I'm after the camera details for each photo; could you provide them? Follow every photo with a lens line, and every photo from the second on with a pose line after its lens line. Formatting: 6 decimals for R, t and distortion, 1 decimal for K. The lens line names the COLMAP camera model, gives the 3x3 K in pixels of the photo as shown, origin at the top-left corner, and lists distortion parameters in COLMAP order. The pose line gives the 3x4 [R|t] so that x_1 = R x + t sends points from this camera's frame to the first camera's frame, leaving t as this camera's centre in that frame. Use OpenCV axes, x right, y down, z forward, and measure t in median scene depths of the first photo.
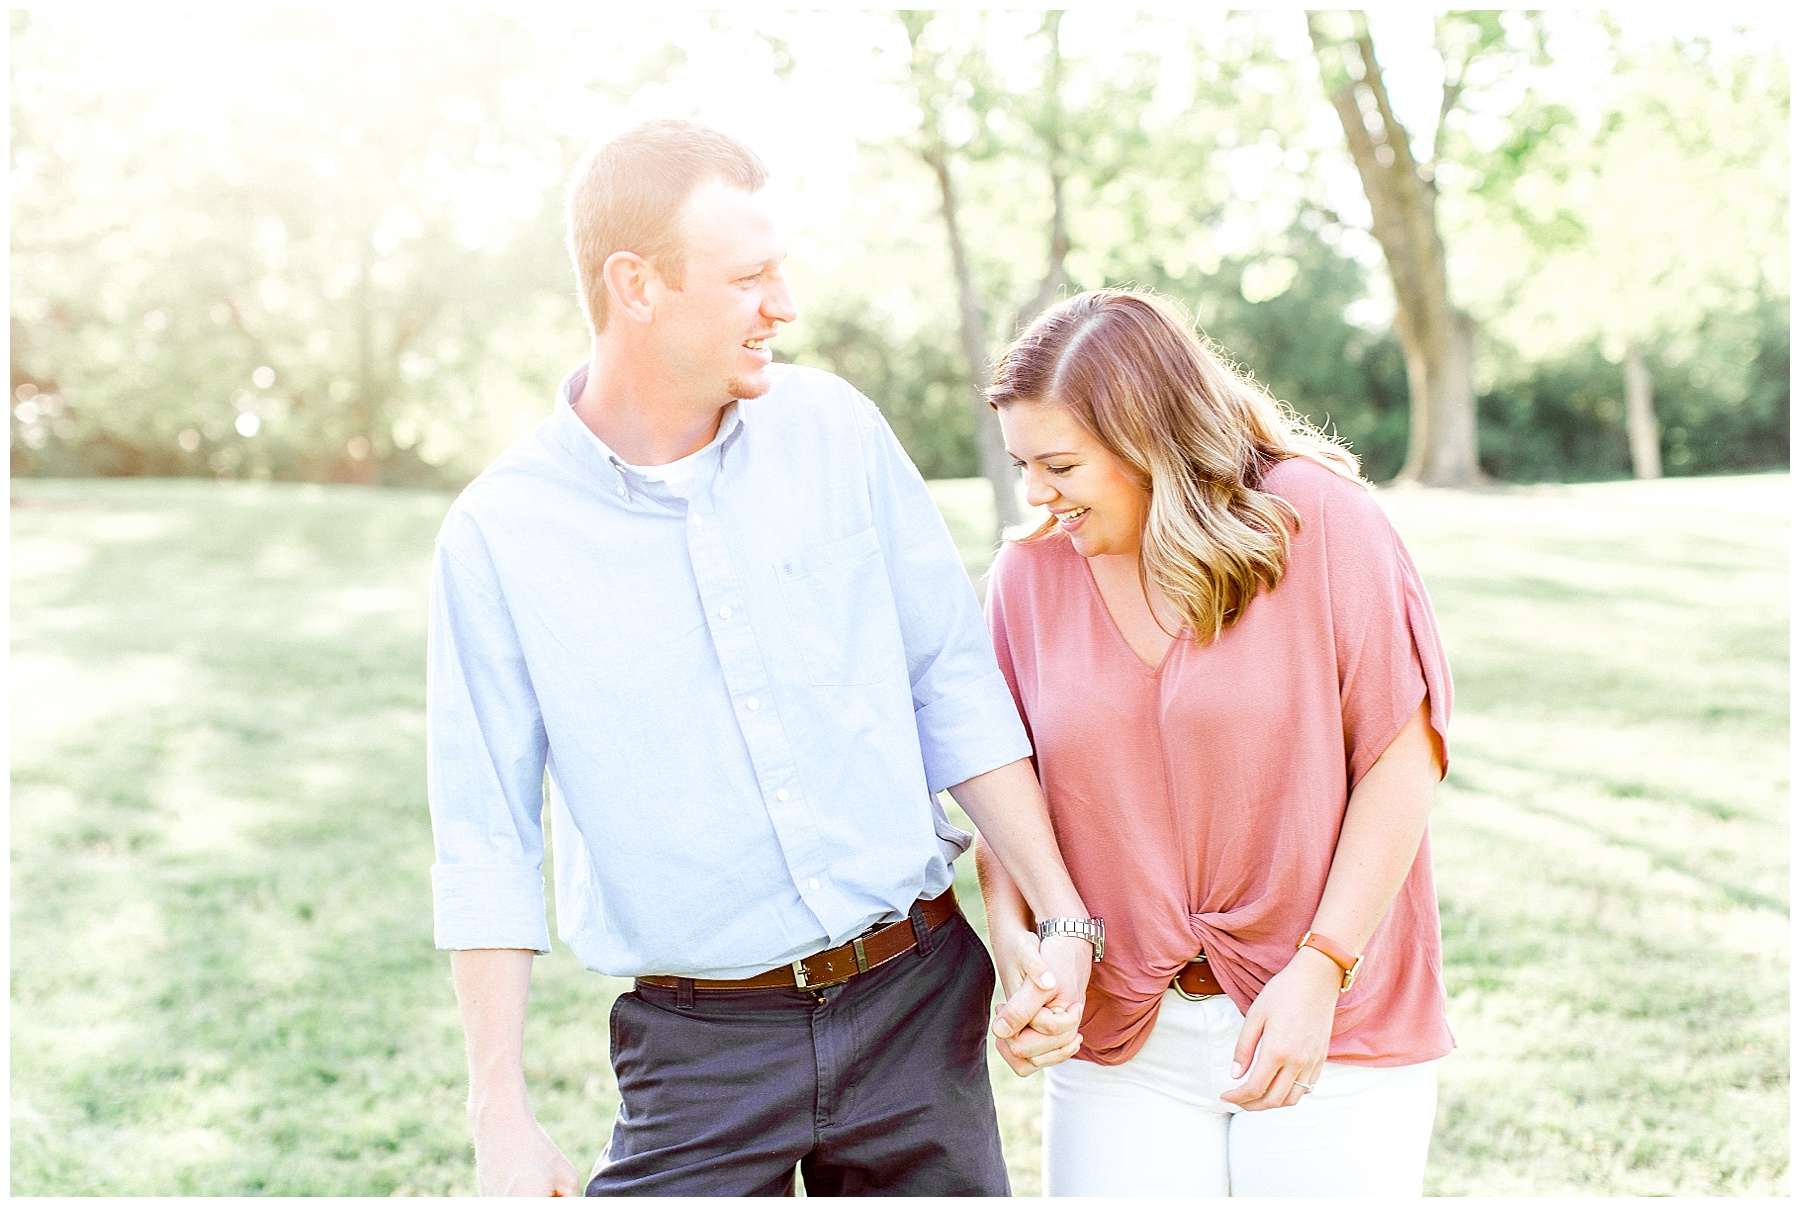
lens RADIAL K [[3206.4, 0, 892.5], [0, 3206.4, 611.1], [0, 0, 1]] dist [0.089413, 0.000000]
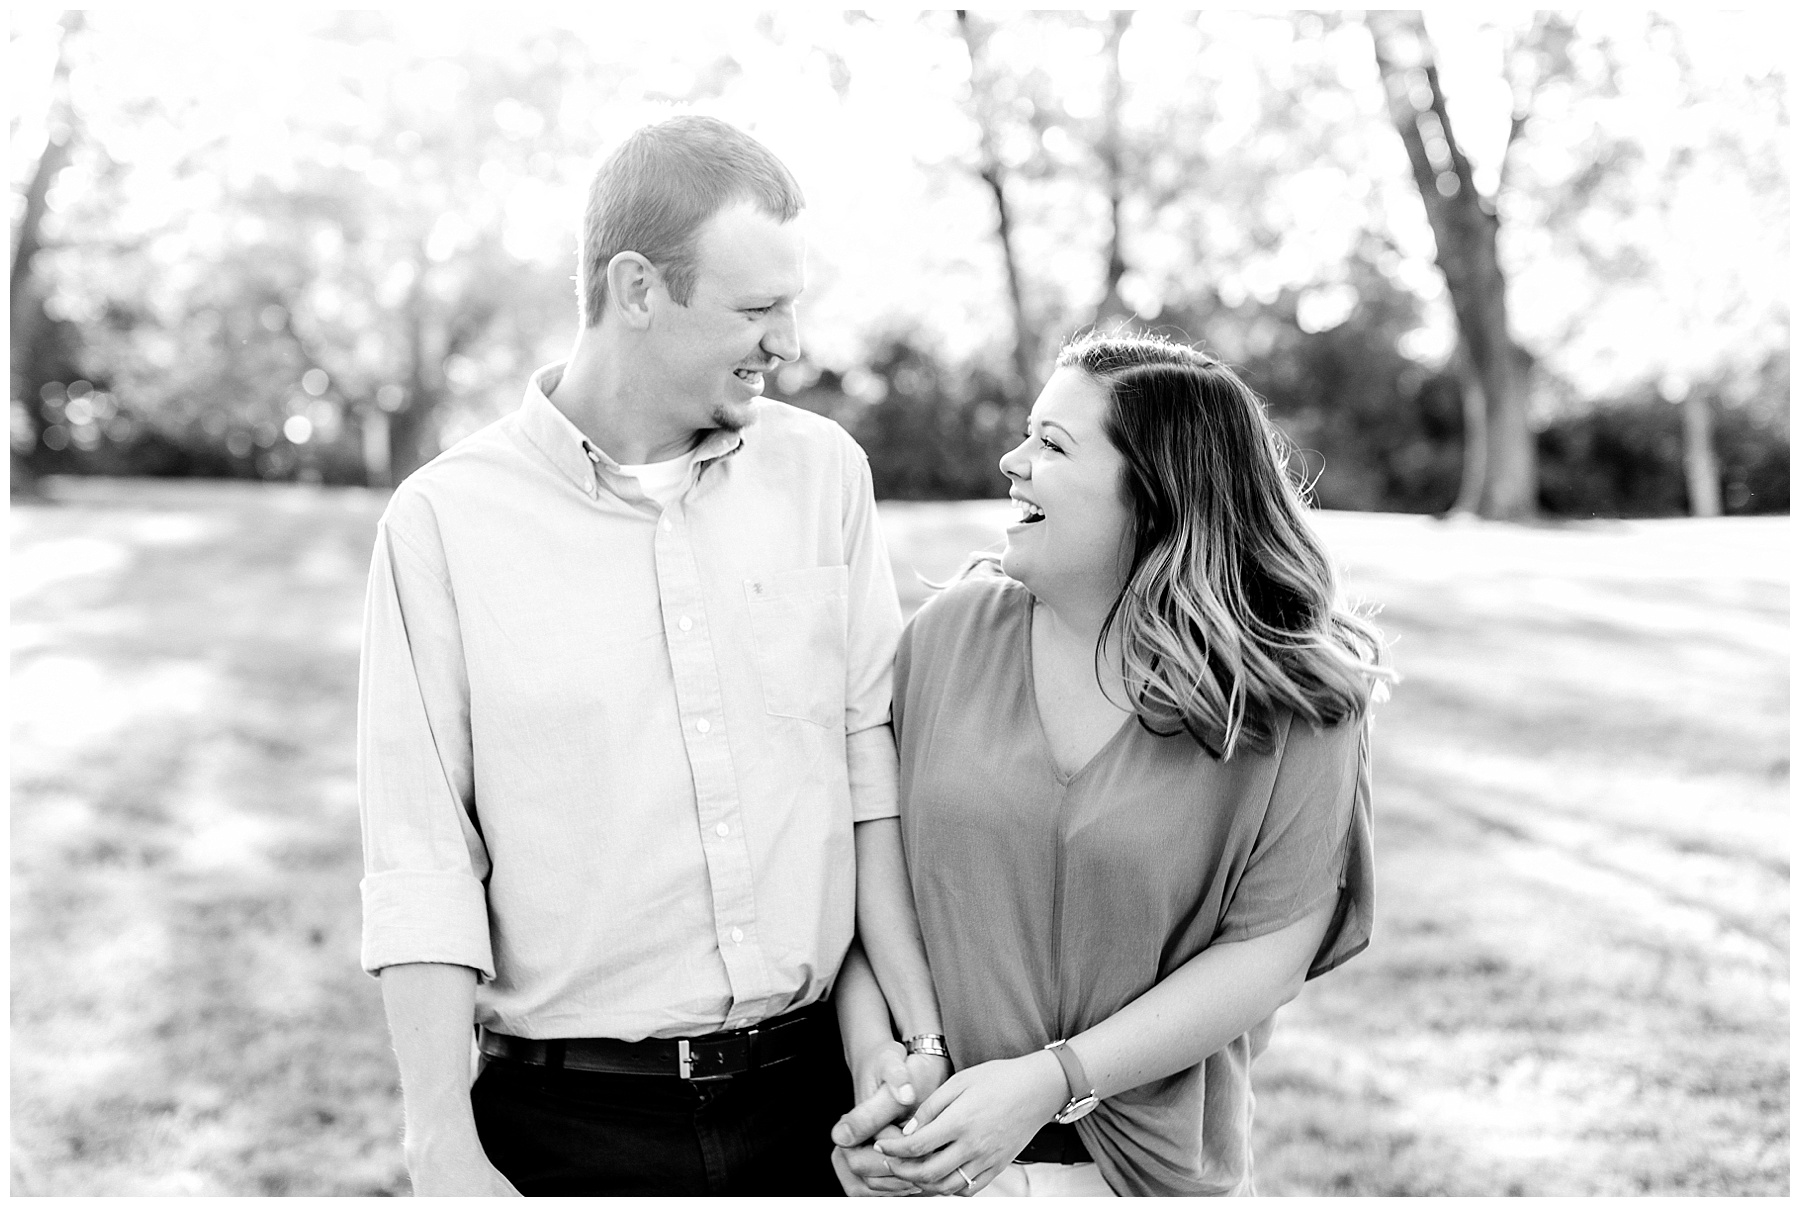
lens RADIAL K [[3019.9, 0, 860.4], [0, 3019.9, 598.8], [0, 0, 1]] dist [0.077755, 0.000000]
pose [[0.999211, 0.026797, -0.029322, 0.004267], [-0.026943, 0.999626, -0.004599, -0.007055], [0.029187, 0.005385, 0.999559, 0.080636]]
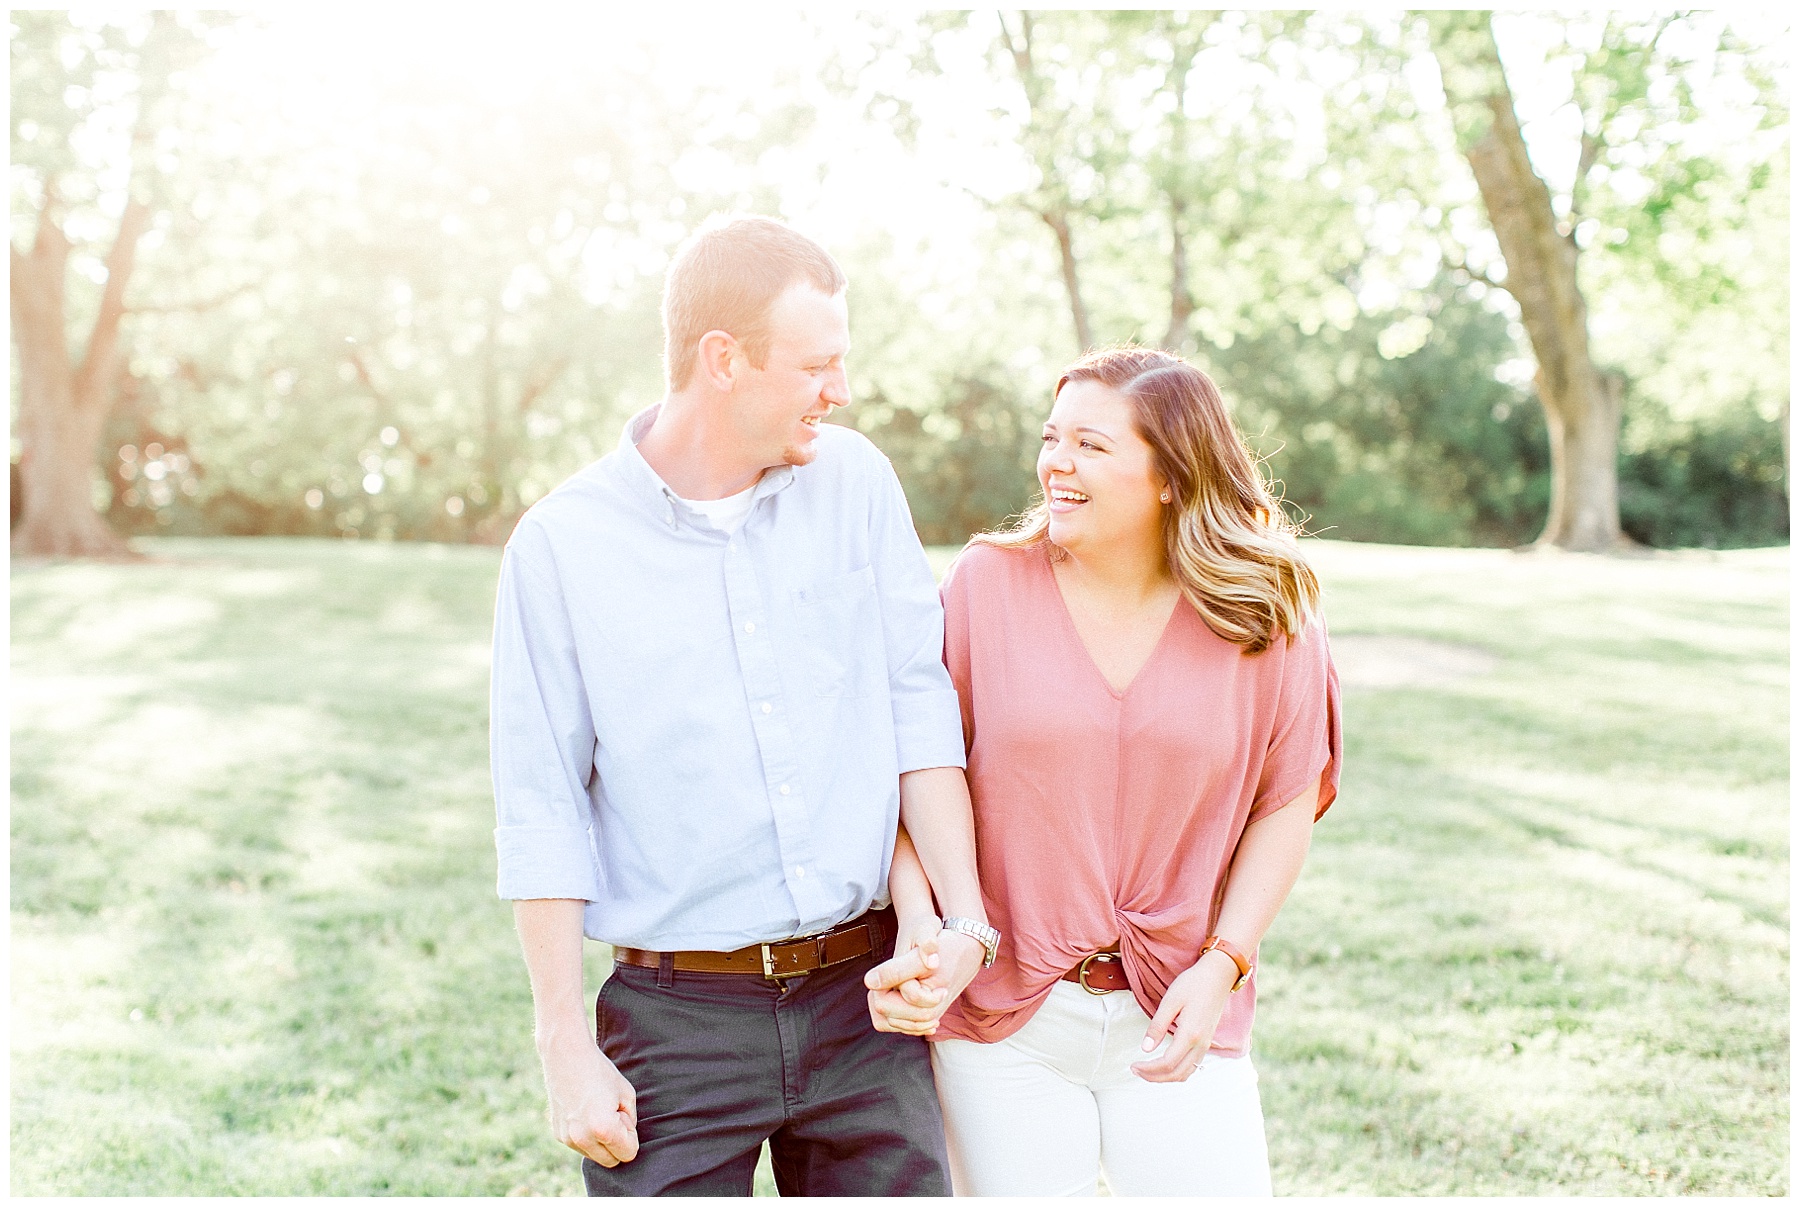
lens RADIAL K [[3662.9, 0, 904.7], [0, 3662.9, 637.0], [0, 0, 1]] dist [0.098638, 0.000000]
pose [[0.998684, 0.004909, -0.051053, 0.027355], [-0.005876, 0.999806, -0.018808, 0.012609], [0.050950, 0.019083, 0.998519, -0.155253]]
